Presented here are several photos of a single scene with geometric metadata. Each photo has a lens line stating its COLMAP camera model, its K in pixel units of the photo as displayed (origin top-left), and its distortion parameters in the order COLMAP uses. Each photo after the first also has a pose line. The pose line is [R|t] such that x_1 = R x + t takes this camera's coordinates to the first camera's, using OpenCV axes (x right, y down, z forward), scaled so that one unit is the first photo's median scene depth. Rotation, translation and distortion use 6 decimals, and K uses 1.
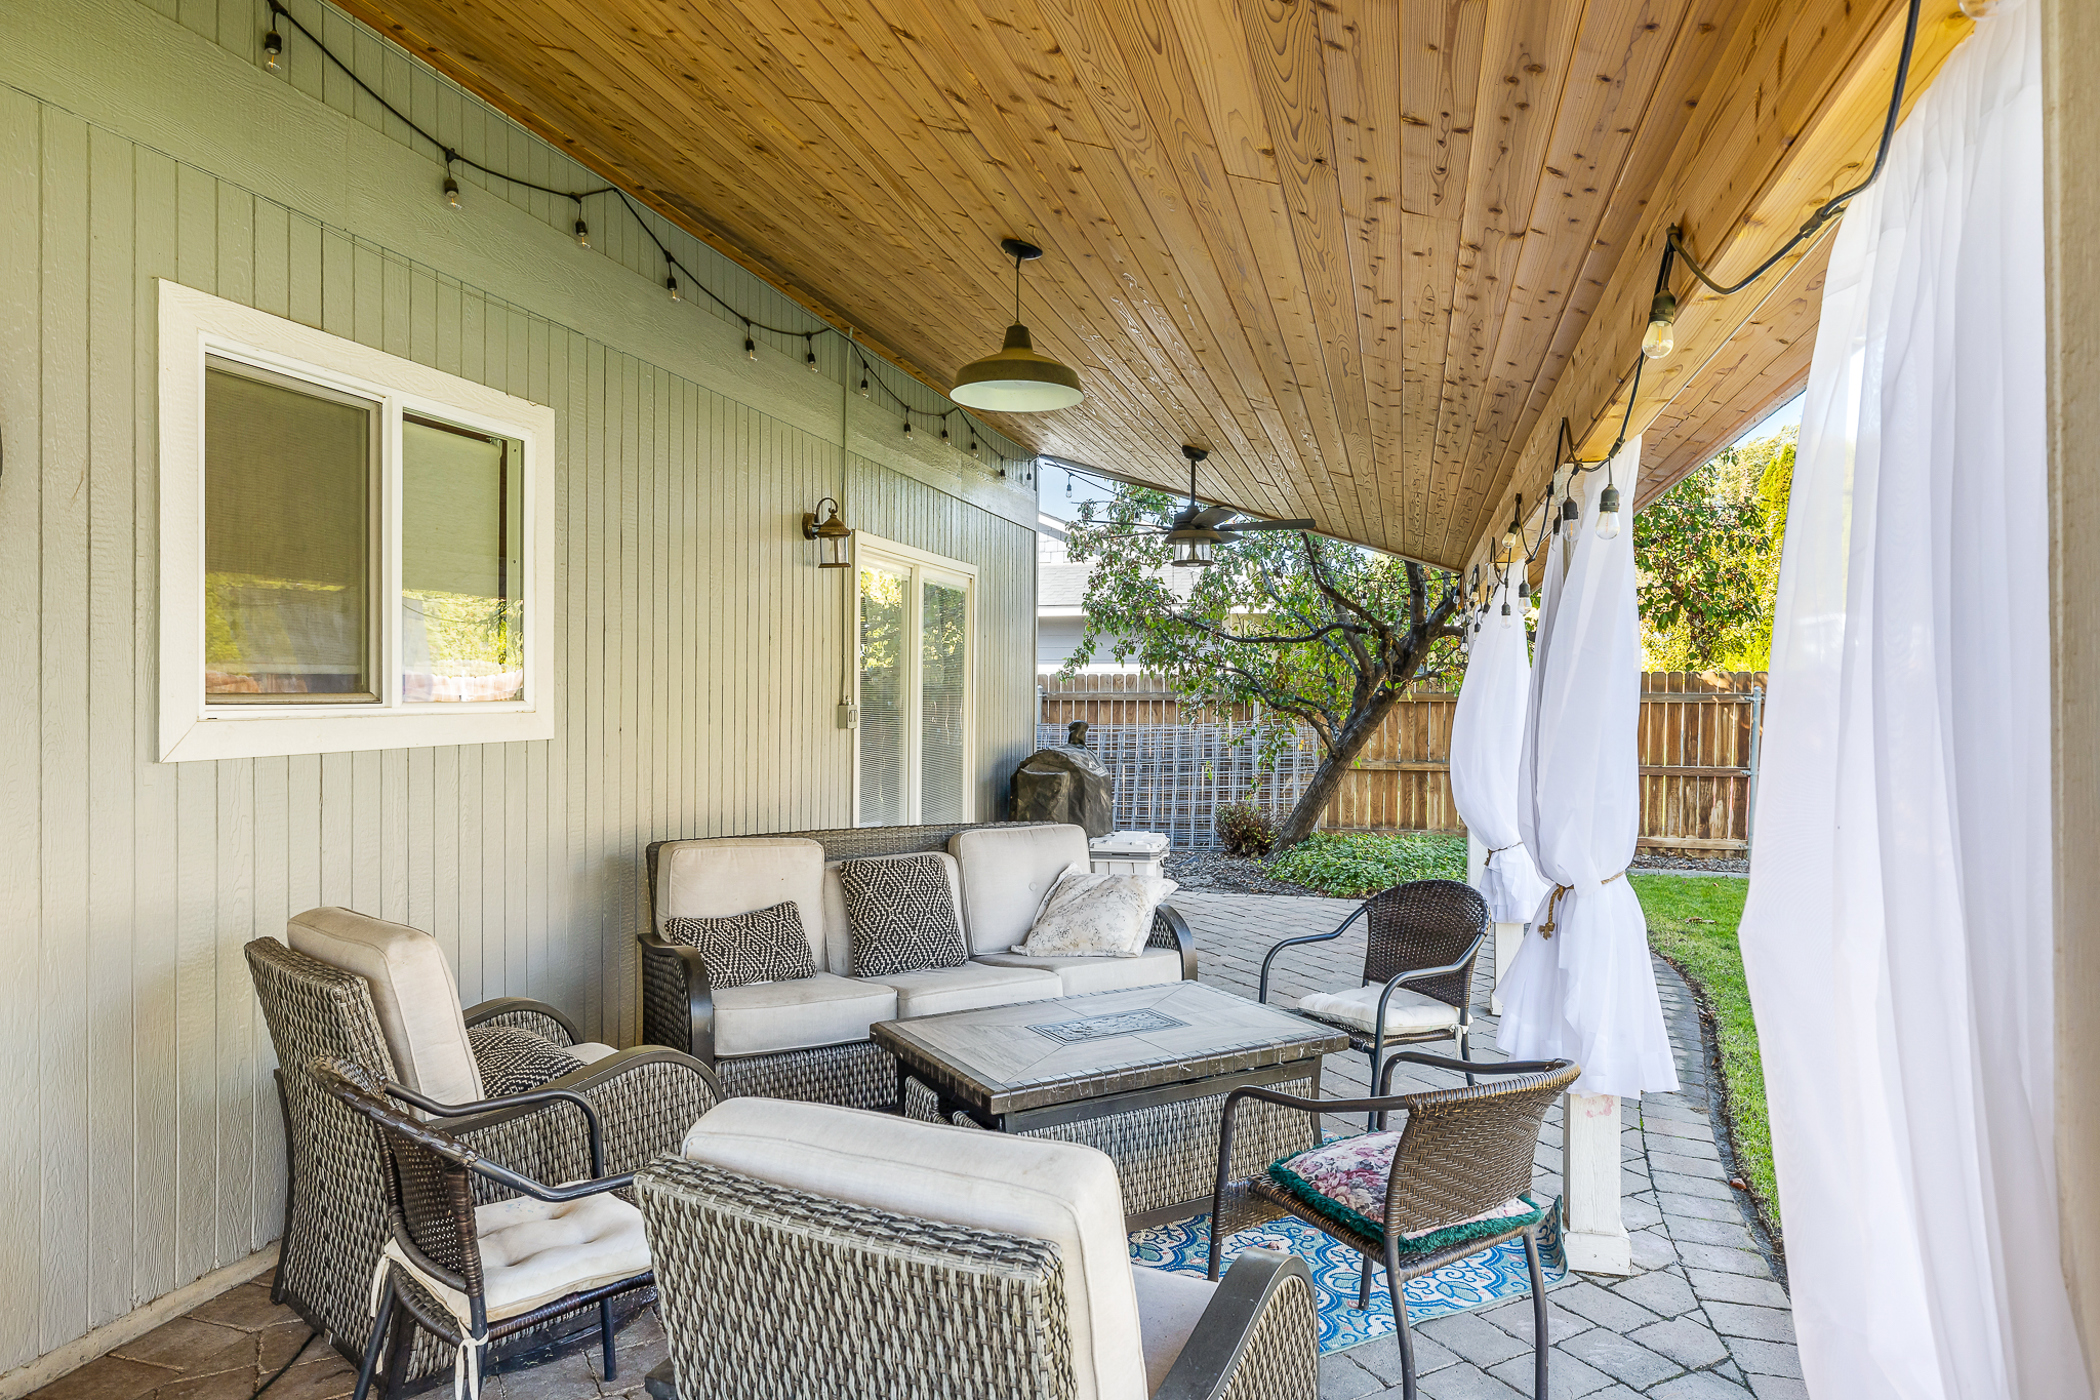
lens RADIAL K [[1273.1, 0, 1051.4], [0, 1273.1, 709.9], [0, 0, 1]] dist [0.004429, 0.000232]
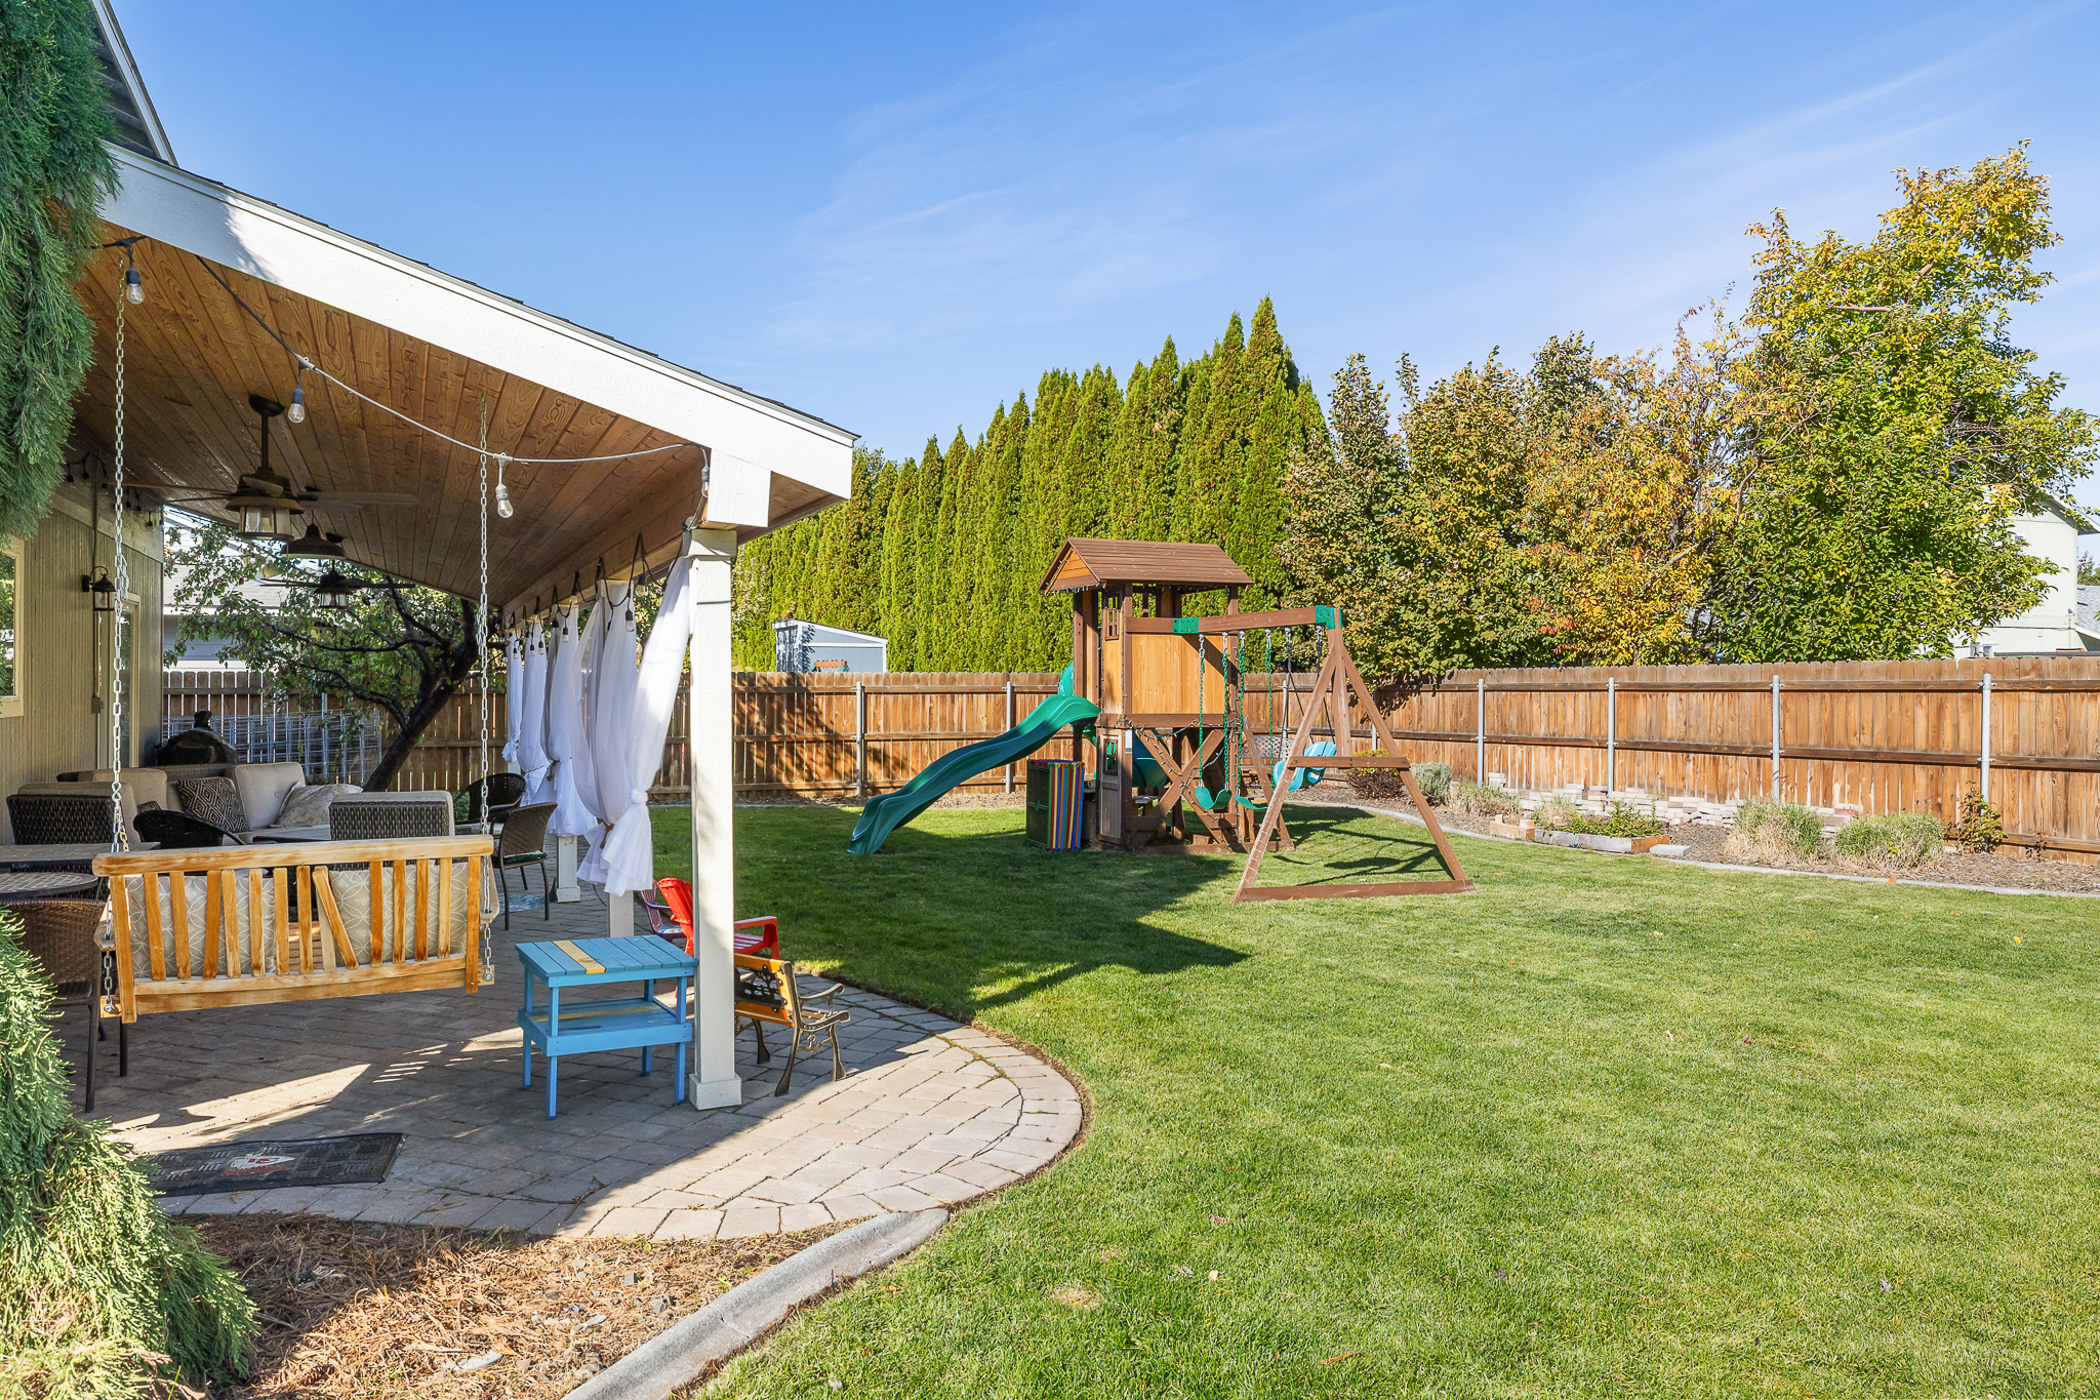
lens RADIAL K [[1443.0, 0, 1051.9], [0, 1443.0, 706.8], [0, 0, 1]] dist [0.006432, 0.001385]
pose [[0.768999, -0.009984, 0.639172, -0.259495], [0.008533, 0.999949, 0.005353, 0.005344], [-0.639193, 0.001337, 0.769045, -0.706375]]
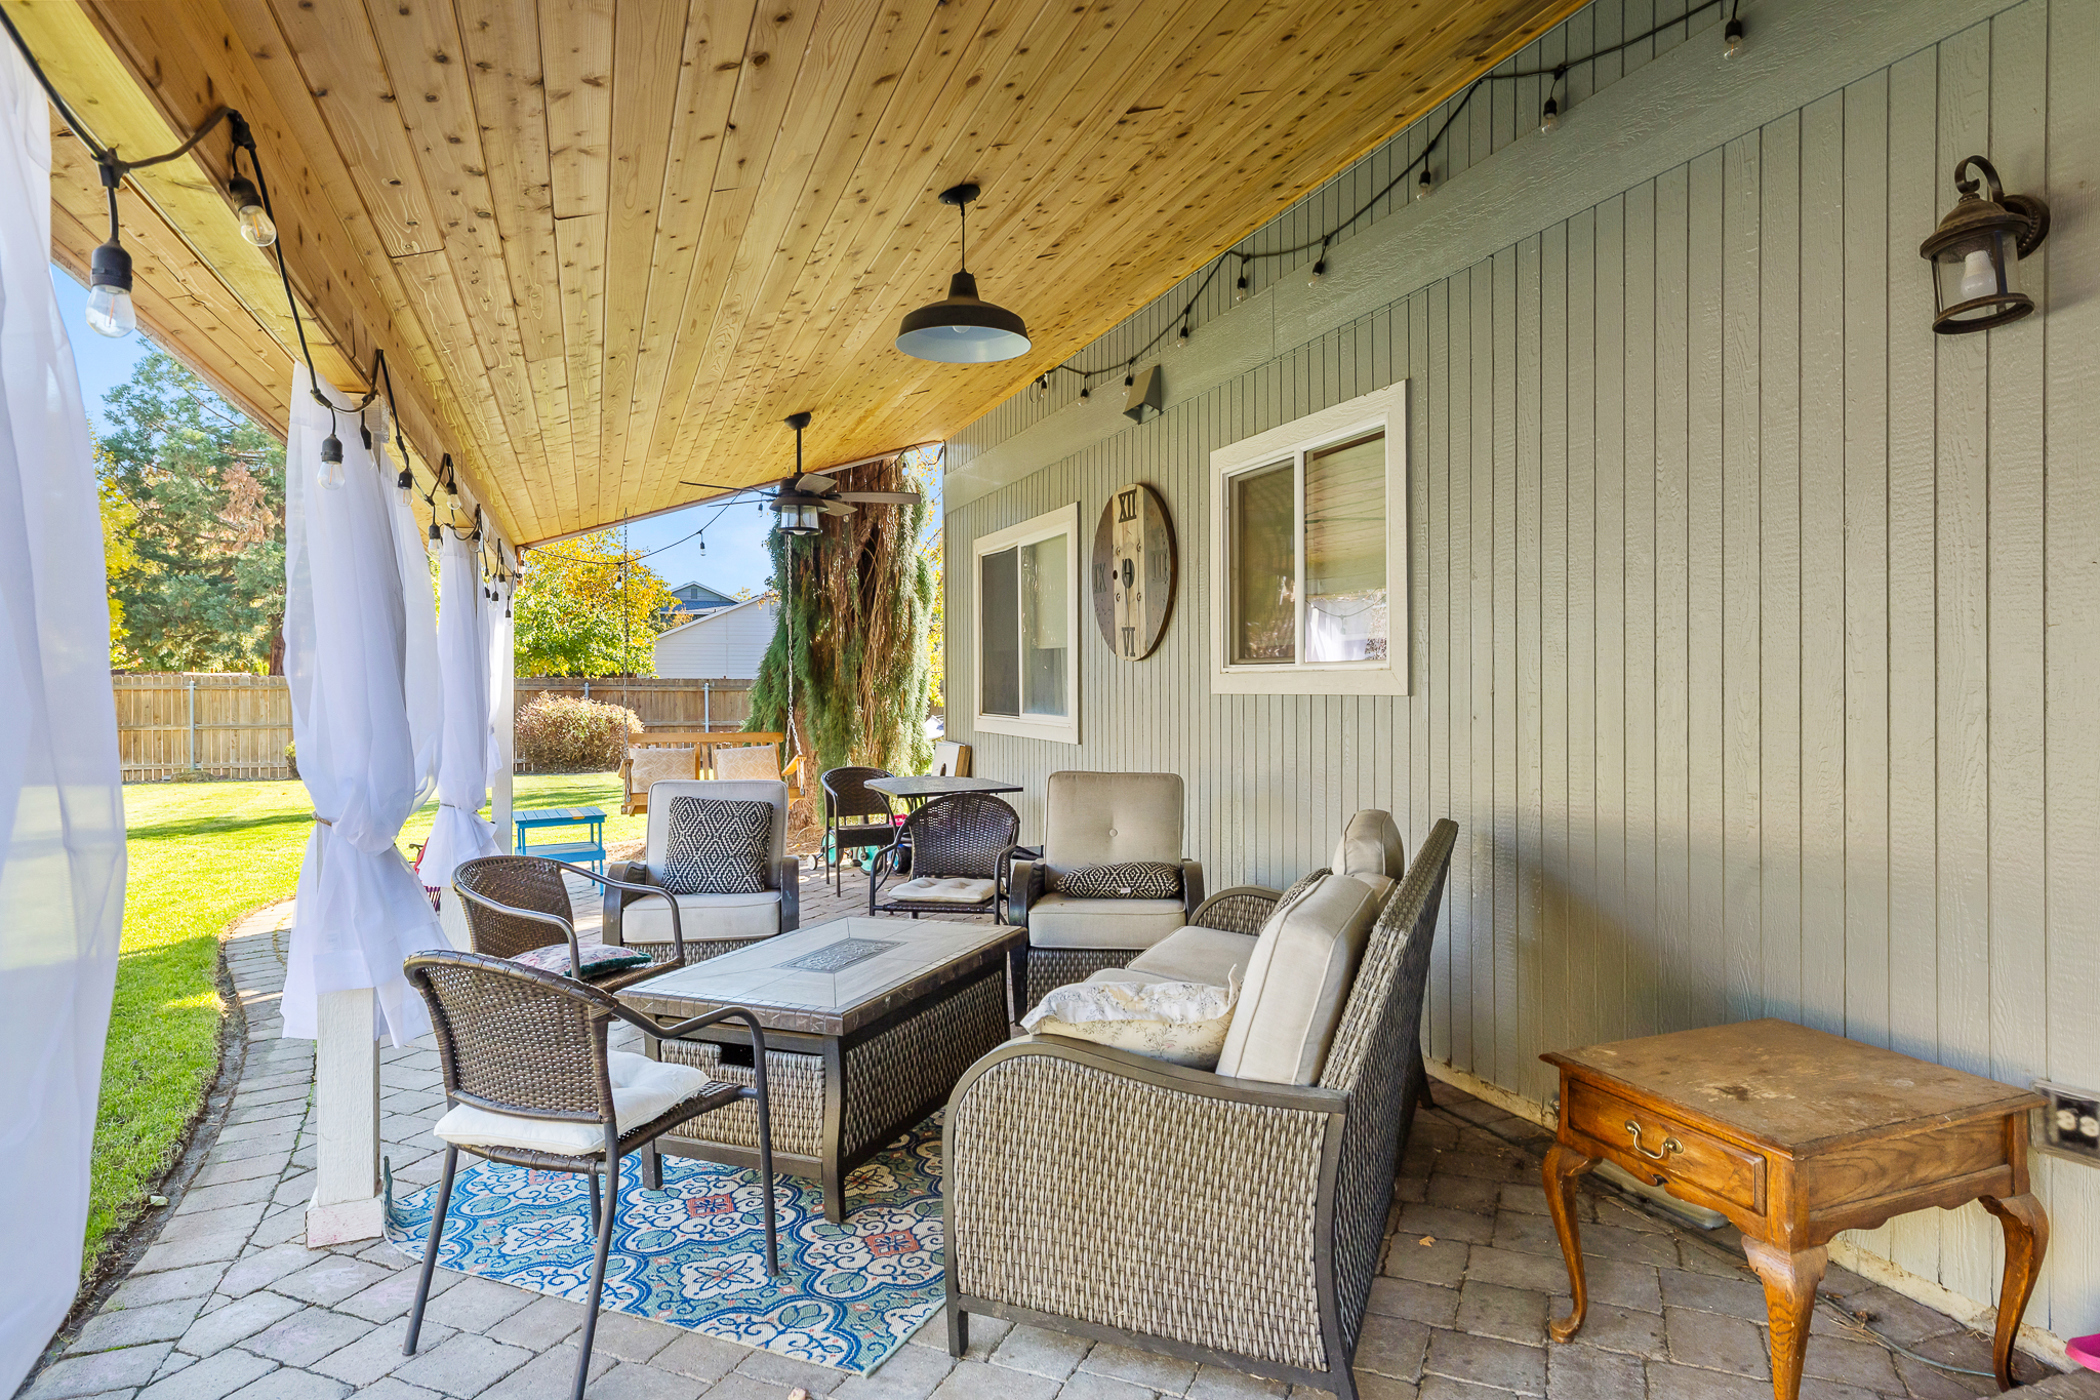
lens RADIAL K [[1206.2, 0, 1051.6], [0, 1206.2, 689.3], [0, 0, 1]] dist [-0.001654, -0.000122]
pose [[-0.802401, -0.000152, -0.596785, 0.186319], [-0.008891, 0.999892, 0.011700, 0.004006], [0.596719, 0.014694, -0.802316, 0.702201]]
